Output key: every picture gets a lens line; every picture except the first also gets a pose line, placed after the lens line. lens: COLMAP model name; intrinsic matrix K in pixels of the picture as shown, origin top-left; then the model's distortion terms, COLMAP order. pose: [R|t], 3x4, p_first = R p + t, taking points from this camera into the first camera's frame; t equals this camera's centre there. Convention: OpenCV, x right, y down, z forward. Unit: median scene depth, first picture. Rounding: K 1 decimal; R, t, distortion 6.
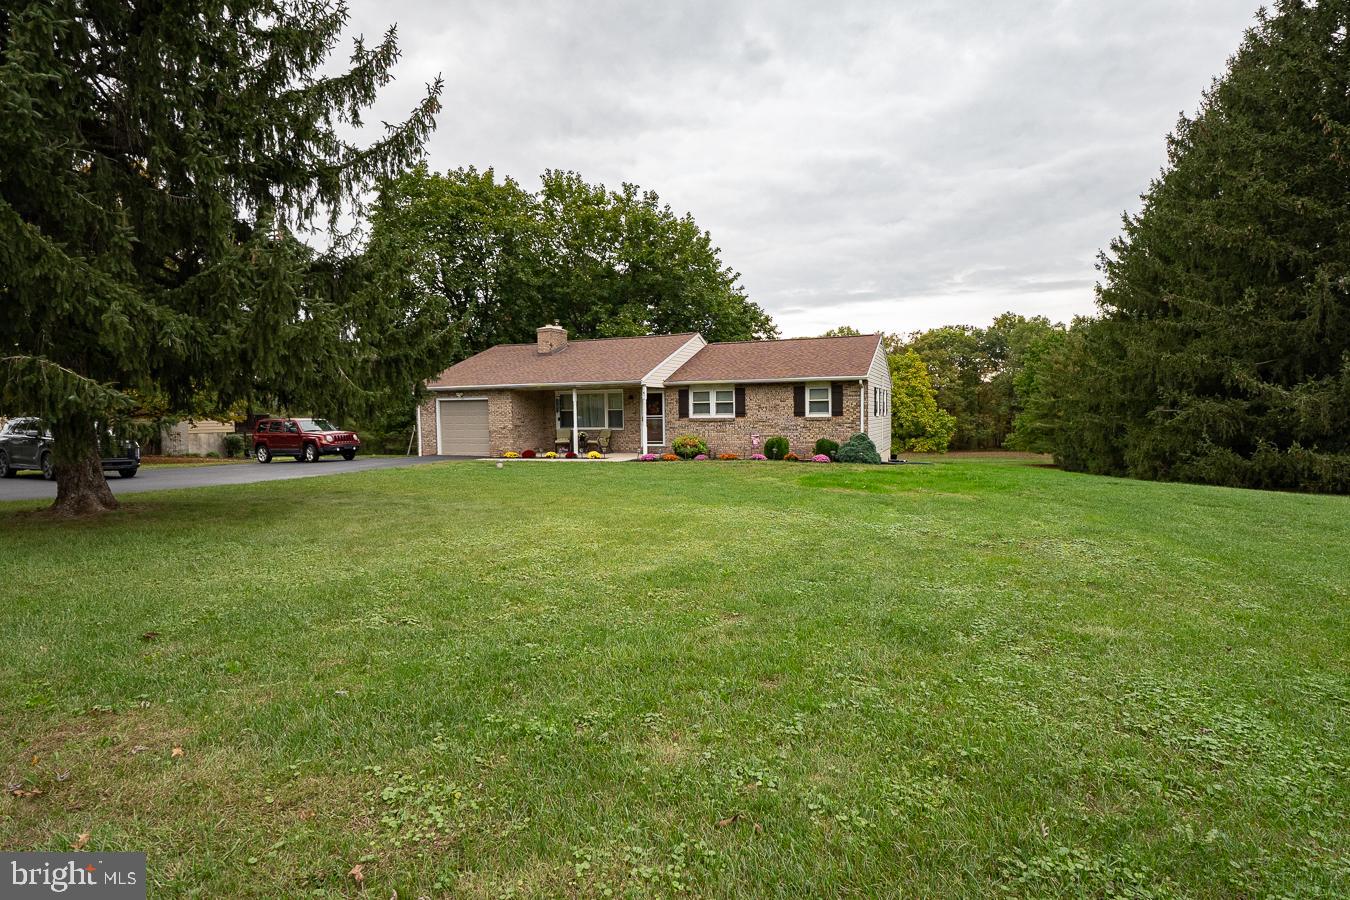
lens RADIAL K [[658.2, 0, 675.0], [0, 658.2, 450.0], [0, 0, 1]] dist [-0.040950, 0.010522]
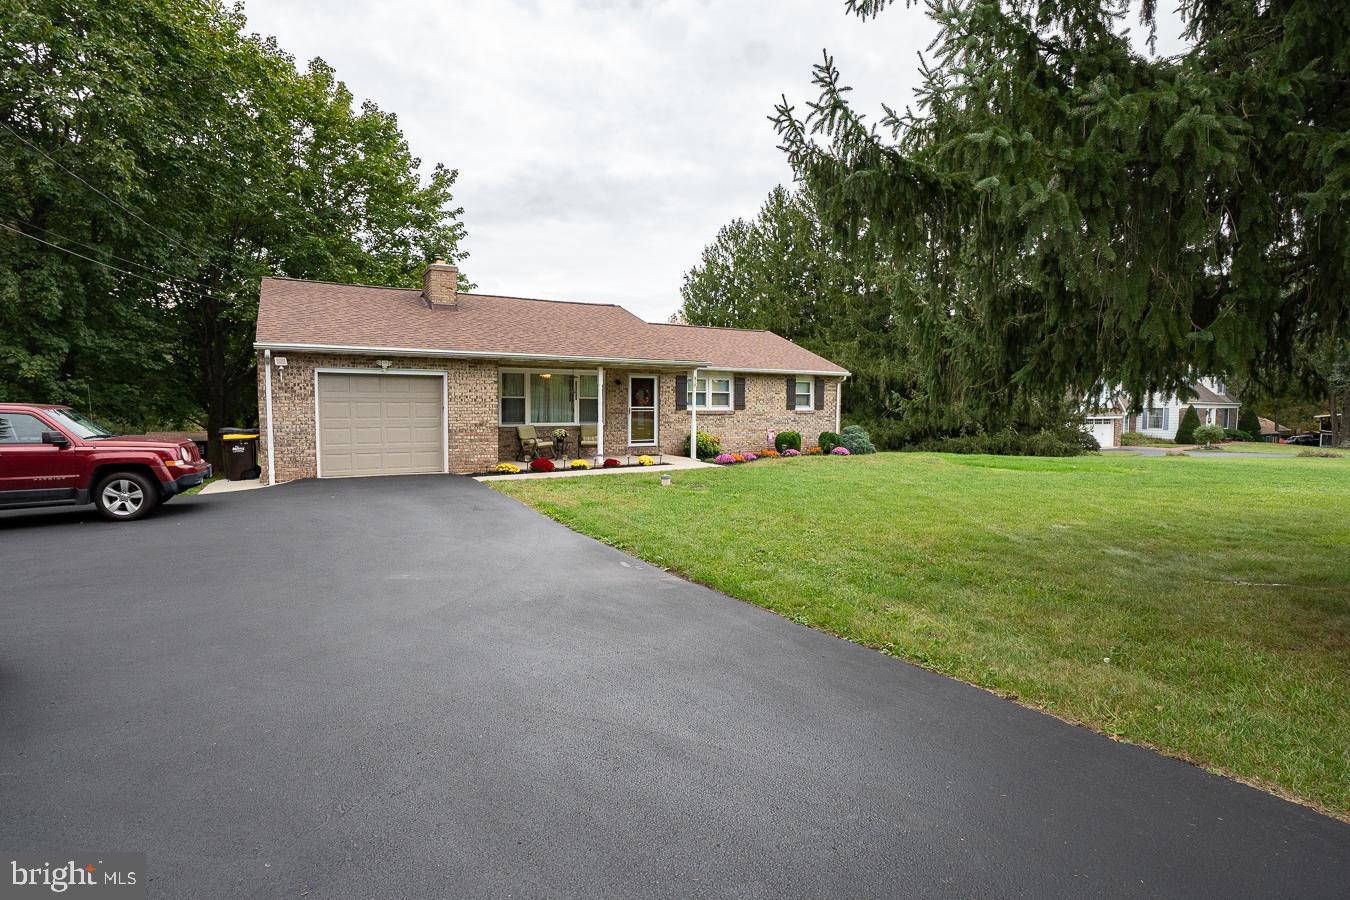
lens RADIAL K [[658.2, 0, 675.0], [0, 658.2, 450.0], [0, 0, 1]] dist [-0.040950, 0.010522]
pose [[0.601603, -0.039752, 0.797806, -0.652908], [0.033530, 0.999137, 0.024500, -0.019408], [-0.798091, 0.012011, 0.602417, 0.511557]]
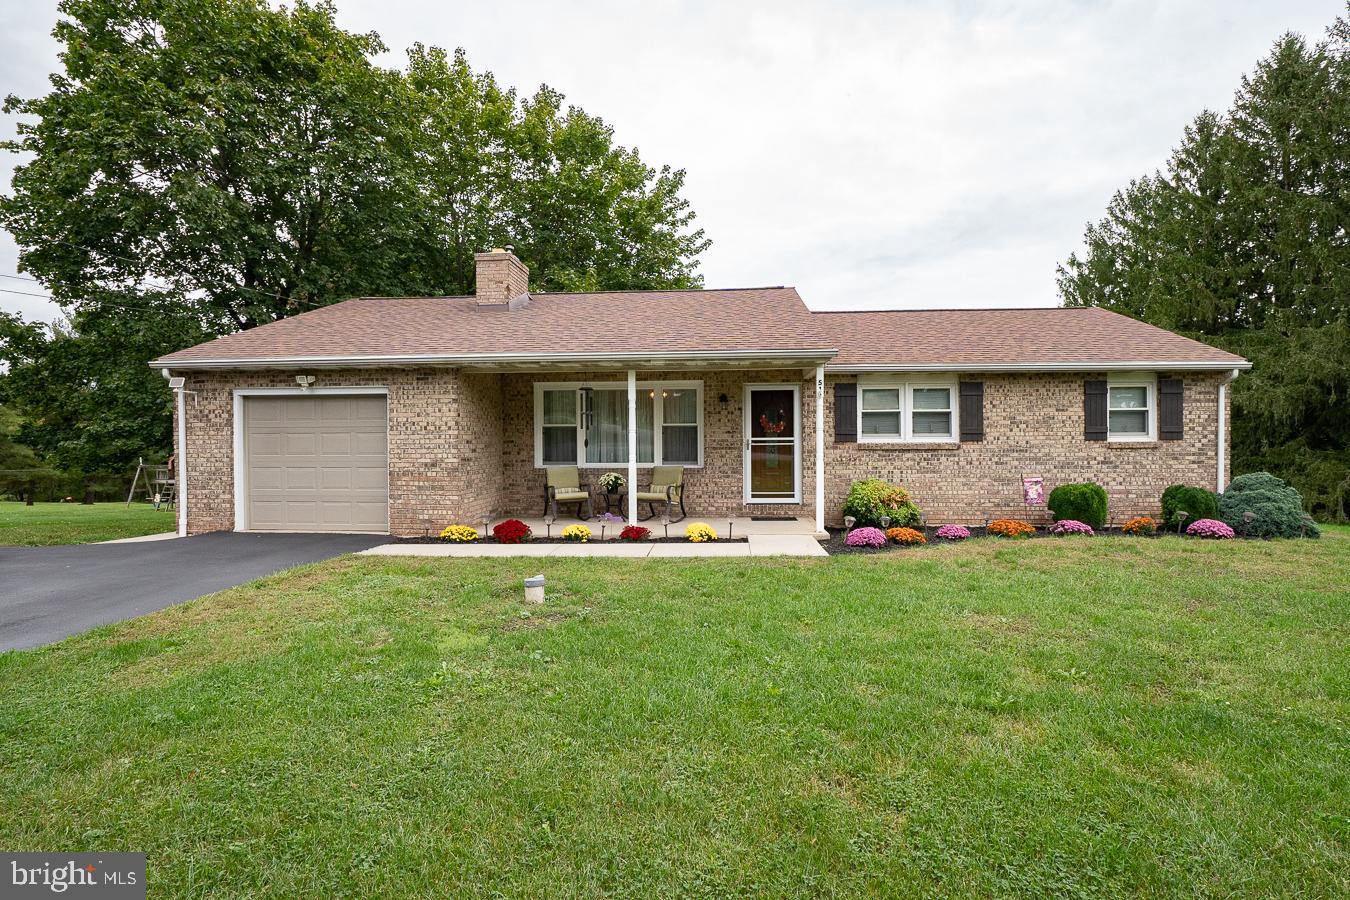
lens RADIAL K [[658.2, 0, 675.0], [0, 658.2, 450.0], [0, 0, 1]] dist [-0.040950, 0.010522]
pose [[0.948409, 0.004390, 0.317020, -0.255204], [0.011350, 0.998793, -0.047787, -0.022240], [-0.316847, 0.048920, 0.947214, 0.590647]]
